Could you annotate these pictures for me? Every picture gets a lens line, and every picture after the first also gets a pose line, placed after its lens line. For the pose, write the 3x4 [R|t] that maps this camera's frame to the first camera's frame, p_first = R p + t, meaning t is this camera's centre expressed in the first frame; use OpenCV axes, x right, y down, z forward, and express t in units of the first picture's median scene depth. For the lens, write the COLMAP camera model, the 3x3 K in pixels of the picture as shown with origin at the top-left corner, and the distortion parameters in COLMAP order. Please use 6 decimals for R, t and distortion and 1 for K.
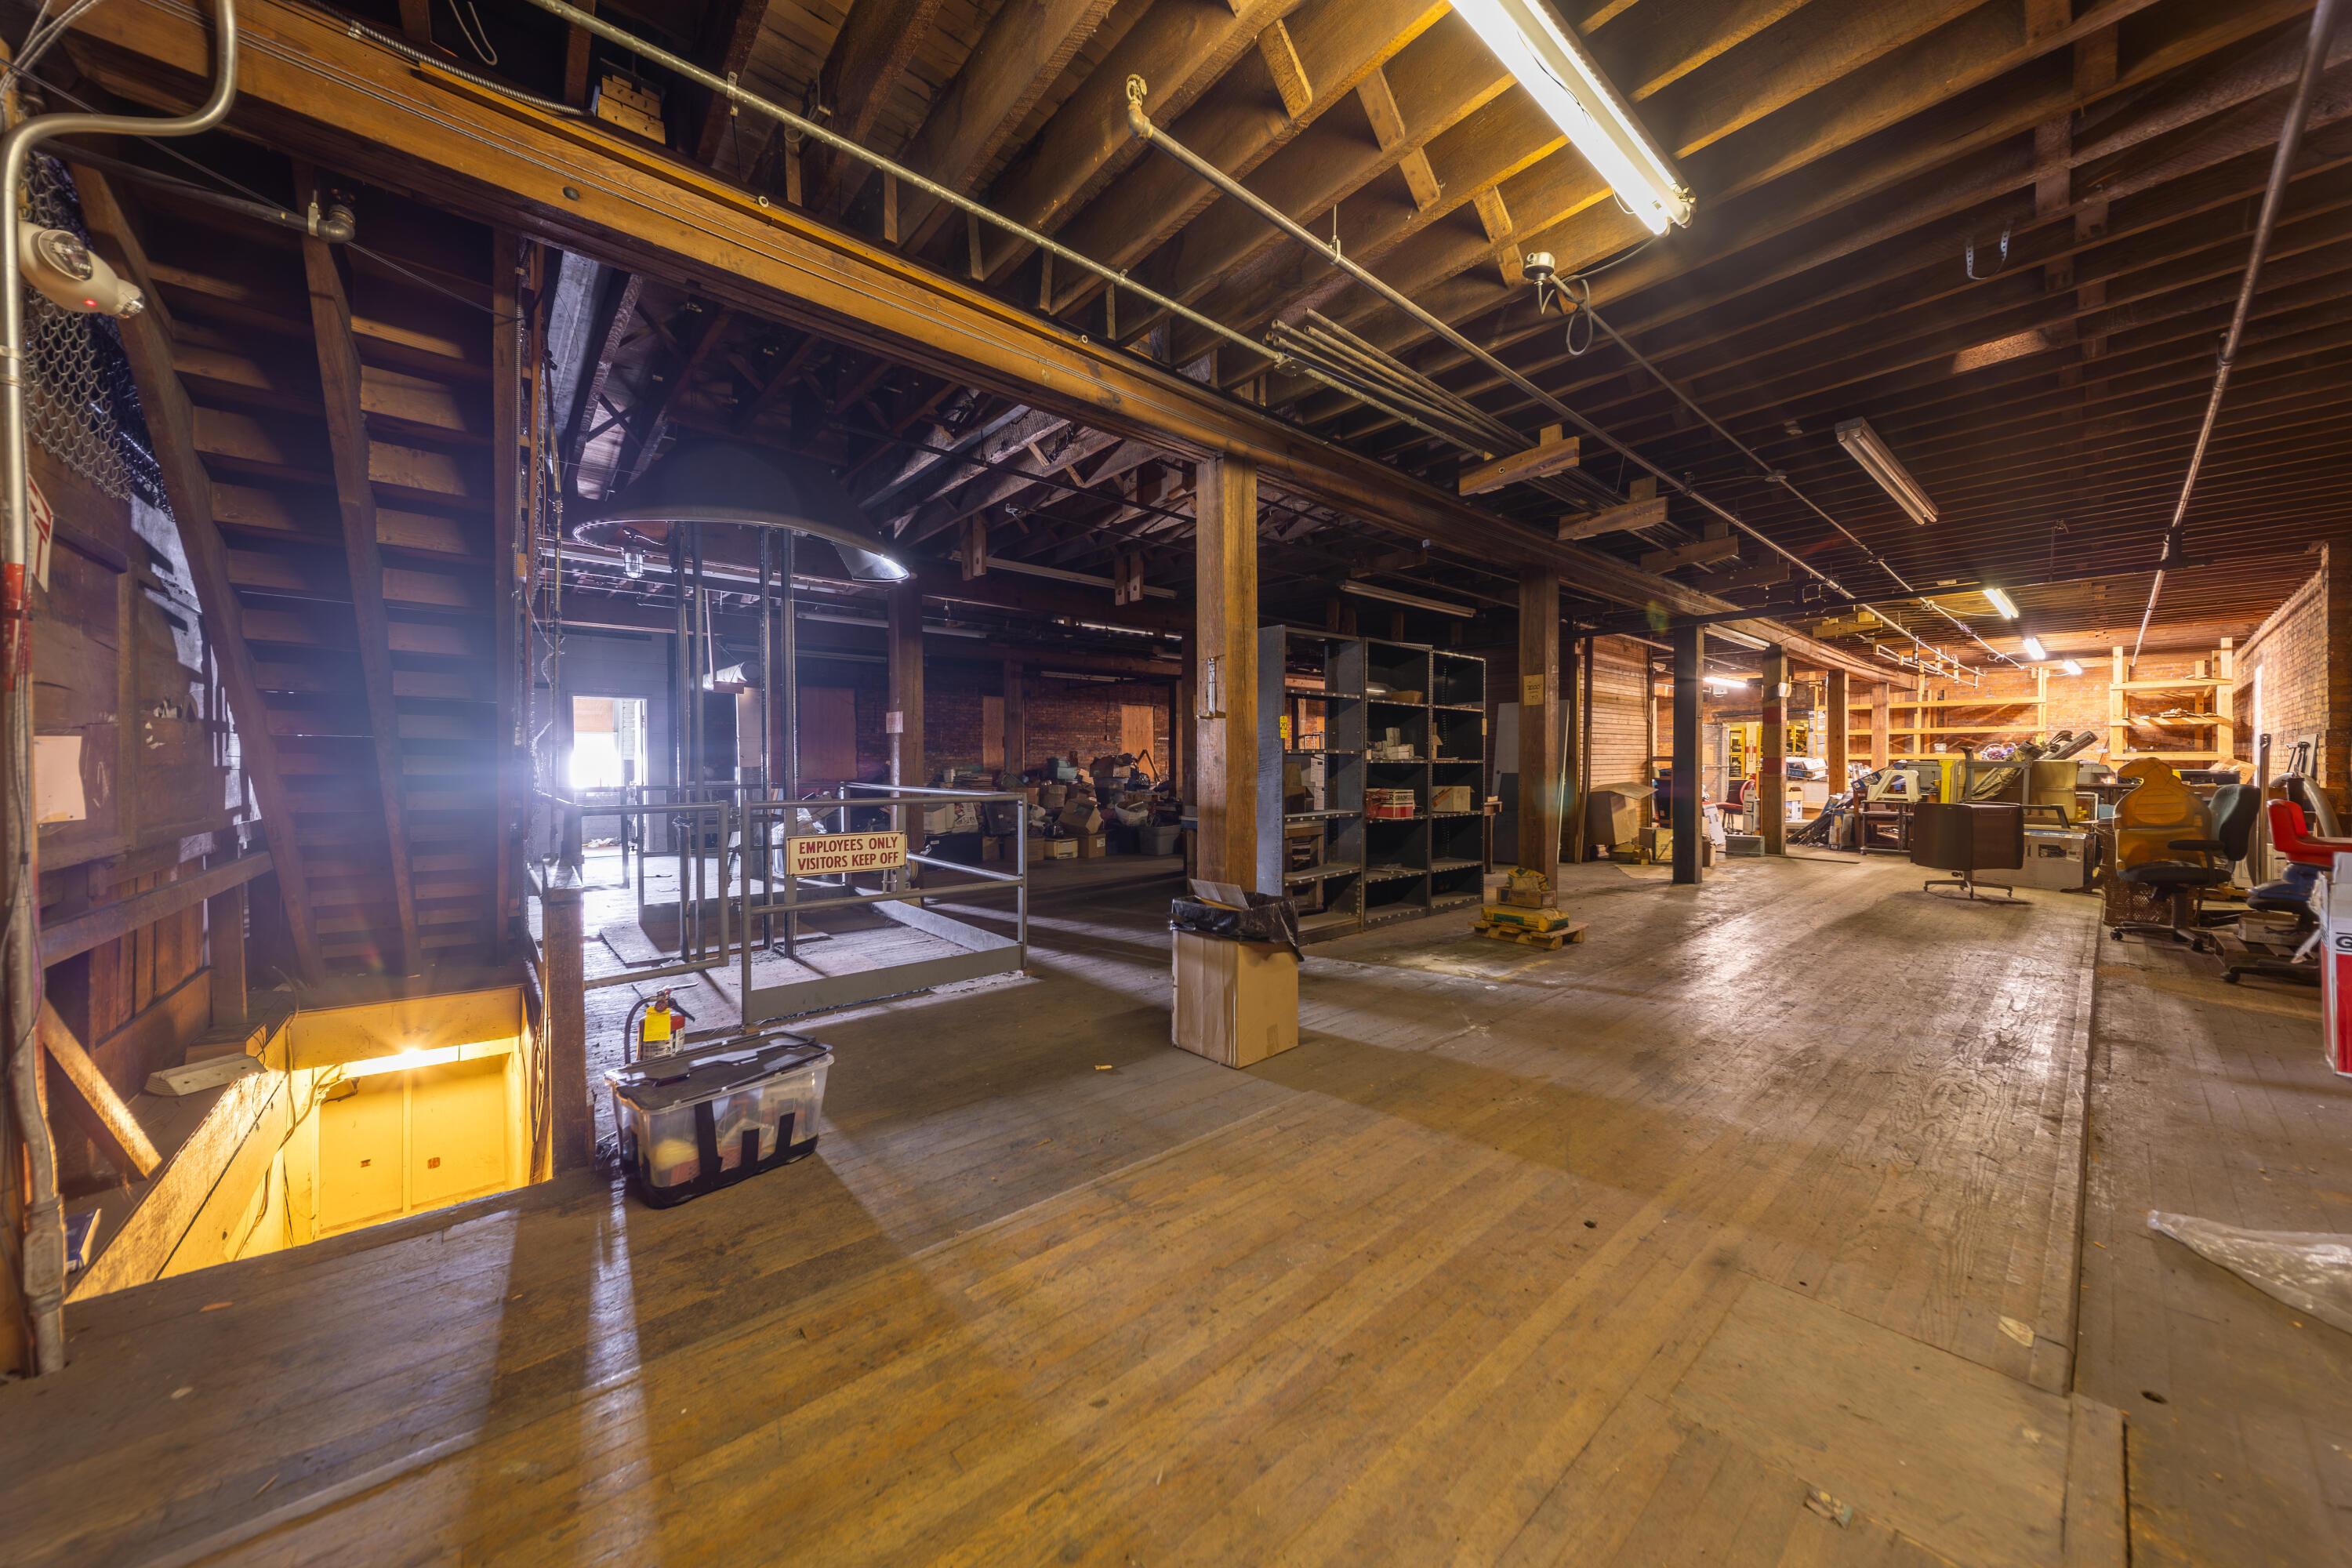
lens RADIAL K [[809.1, 0, 1187.1], [0, 809.1, 770.9], [0, 0, 1]] dist [0.007551, -0.000127]
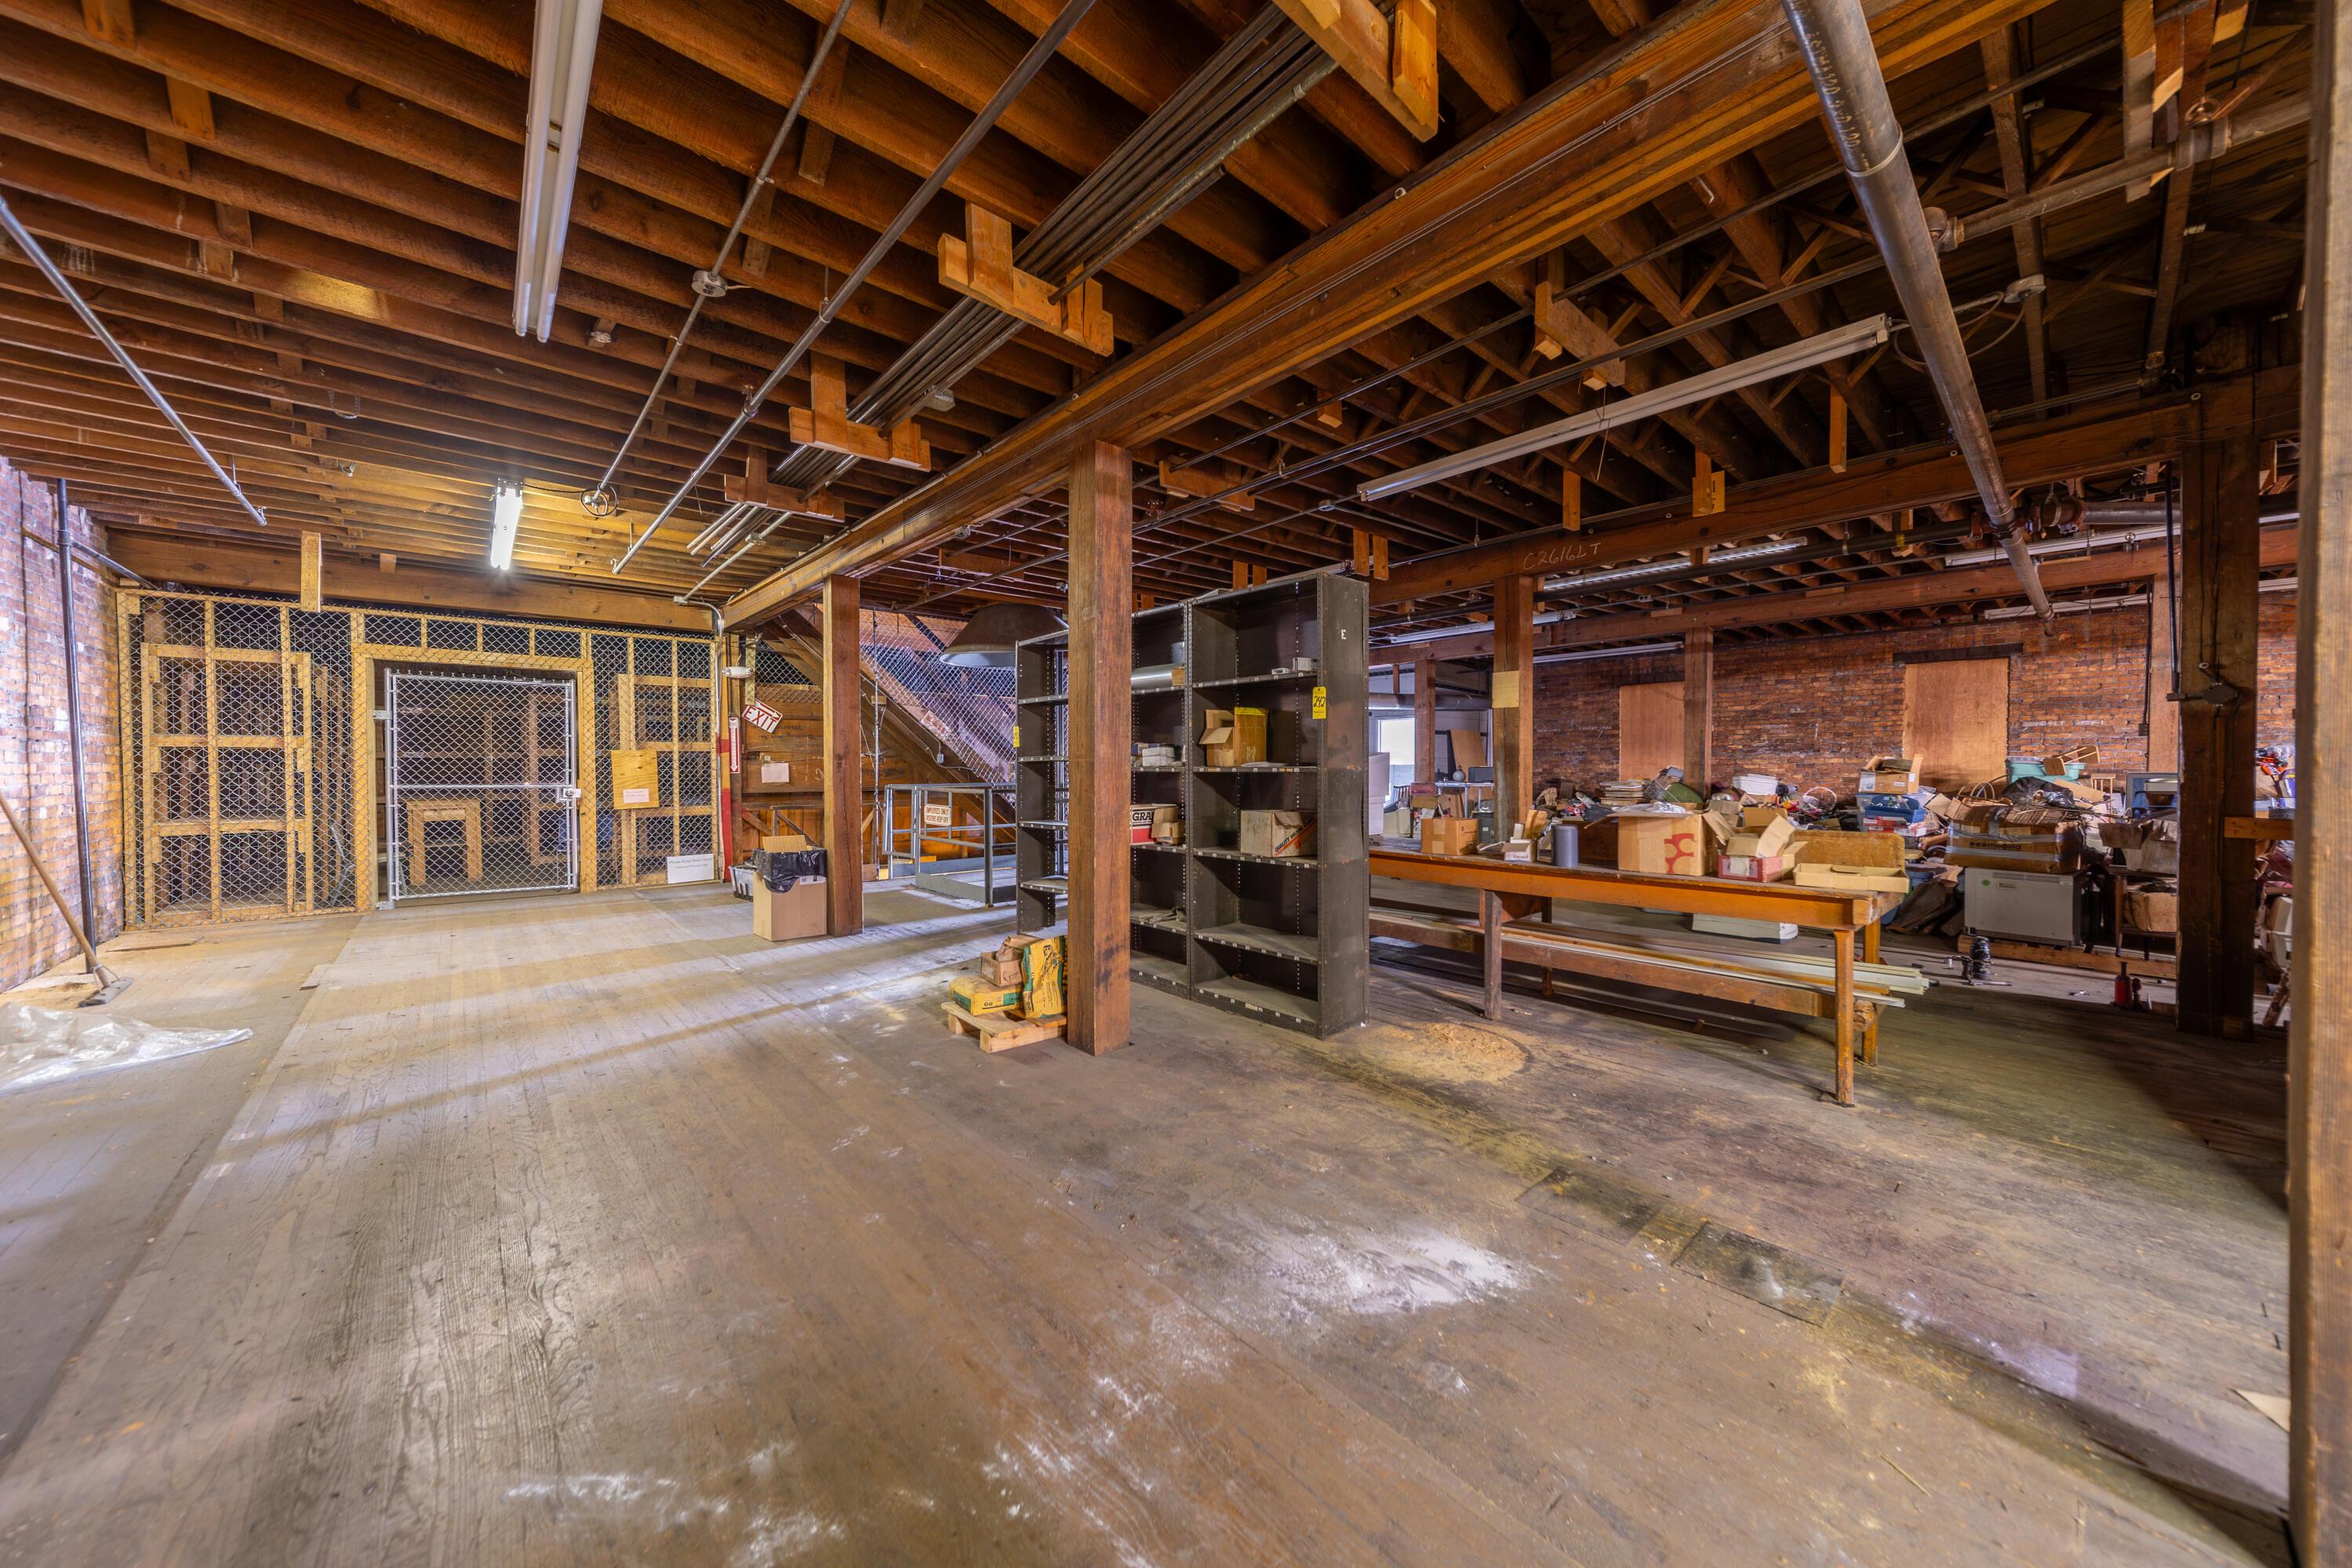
lens RADIAL K [[809.1, 0, 1180.6], [0, 809.1, 778.0], [0, 0, 1]] dist [0.007551, -0.000127]
pose [[0.003601, 0.014687, -0.999886, 0.539033], [-0.010115, 0.999842, 0.014650, -0.007831], [0.999942, 0.010061, 0.003749, 0.549006]]
